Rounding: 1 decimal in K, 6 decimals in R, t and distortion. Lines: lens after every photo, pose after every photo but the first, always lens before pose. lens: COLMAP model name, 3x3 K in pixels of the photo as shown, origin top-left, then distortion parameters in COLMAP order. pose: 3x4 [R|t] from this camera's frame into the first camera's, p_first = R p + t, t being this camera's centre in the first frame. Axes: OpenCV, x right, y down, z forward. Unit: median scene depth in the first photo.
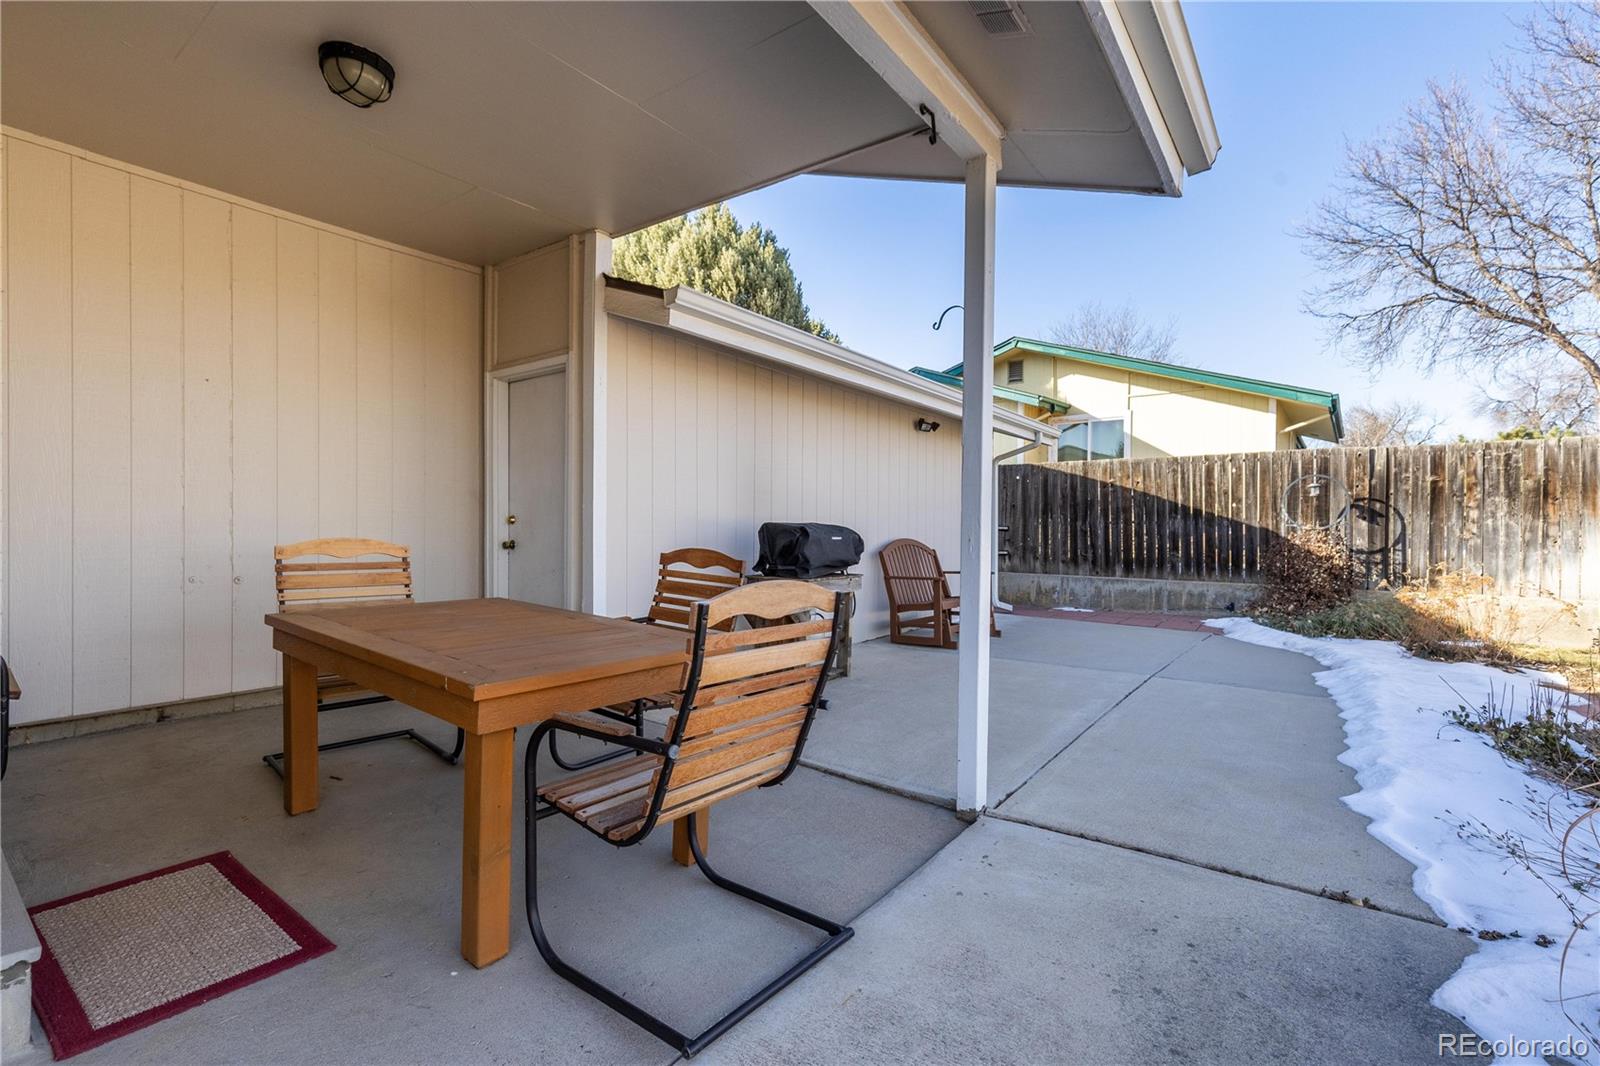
lens RADIAL K [[733.9, 0, 791.5], [0, 733.9, 530.5], [0, 0, 1]] dist [0.008116, -0.001080]
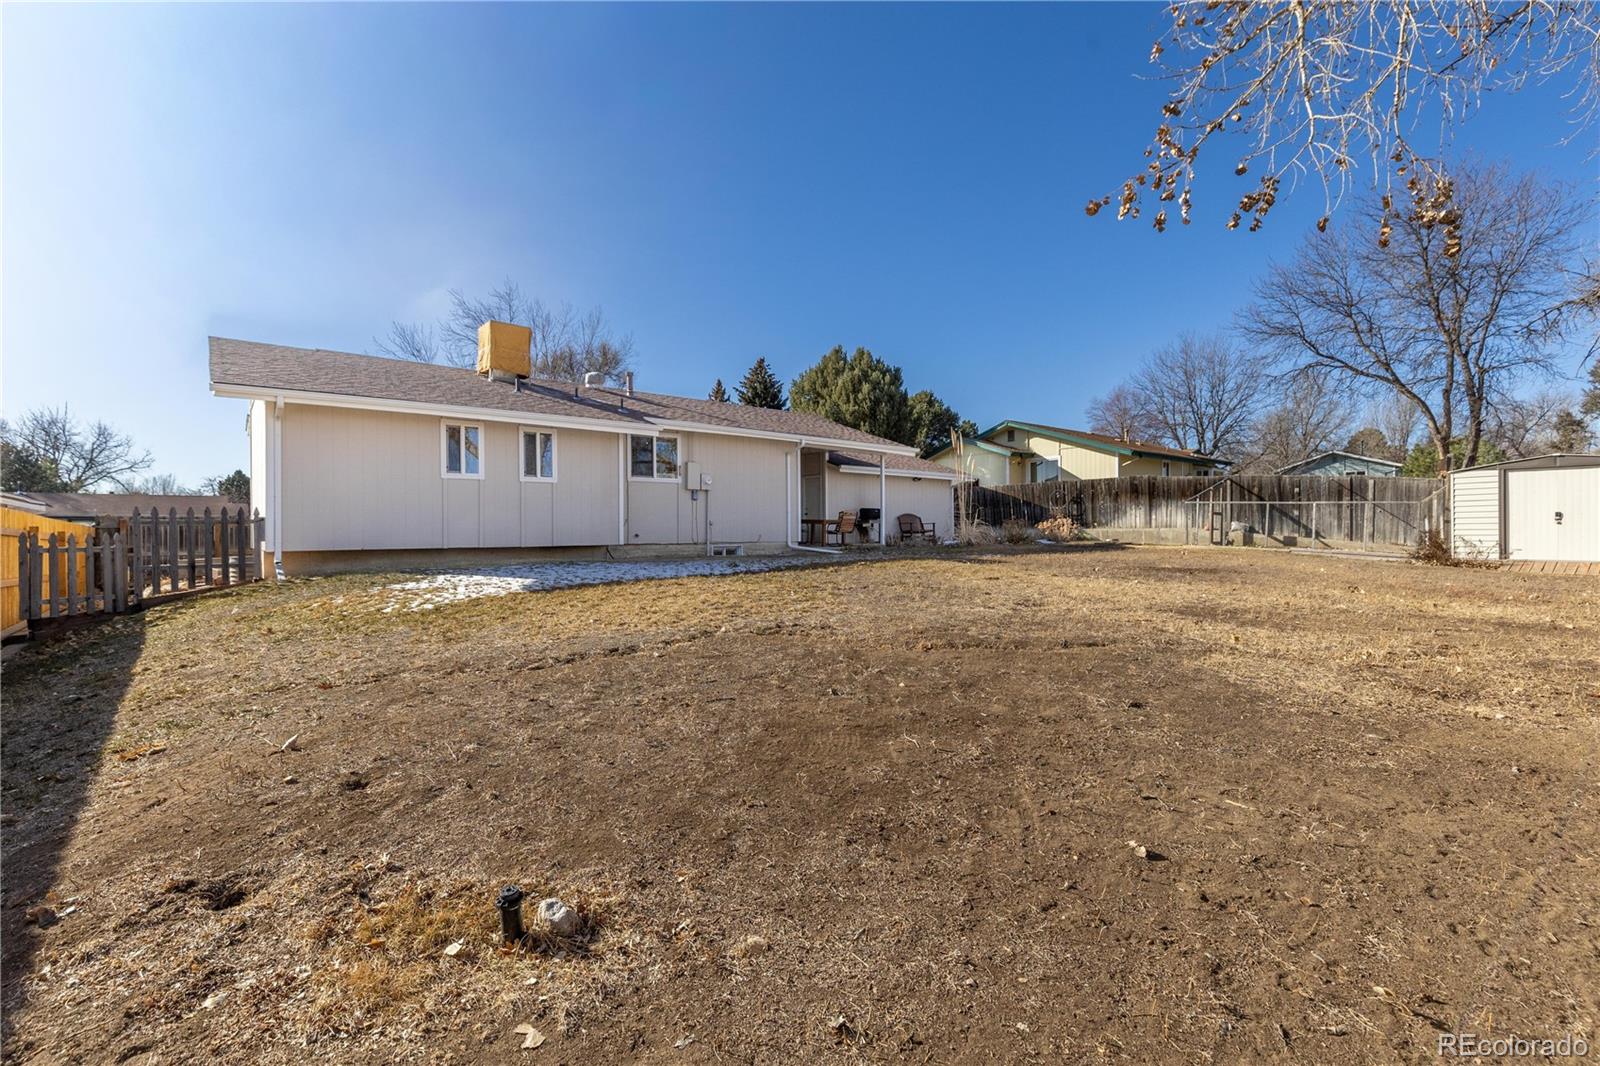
lens RADIAL K [[733.9, 0, 791.5], [0, 733.9, 530.5], [0, 0, 1]] dist [0.008116, -0.001080]
pose [[0.972268, -0.013234, -0.233497, 0.378003], [0.010862, 0.999876, -0.011442, 0.110657], [0.233619, 0.008588, 0.972290, -2.133471]]
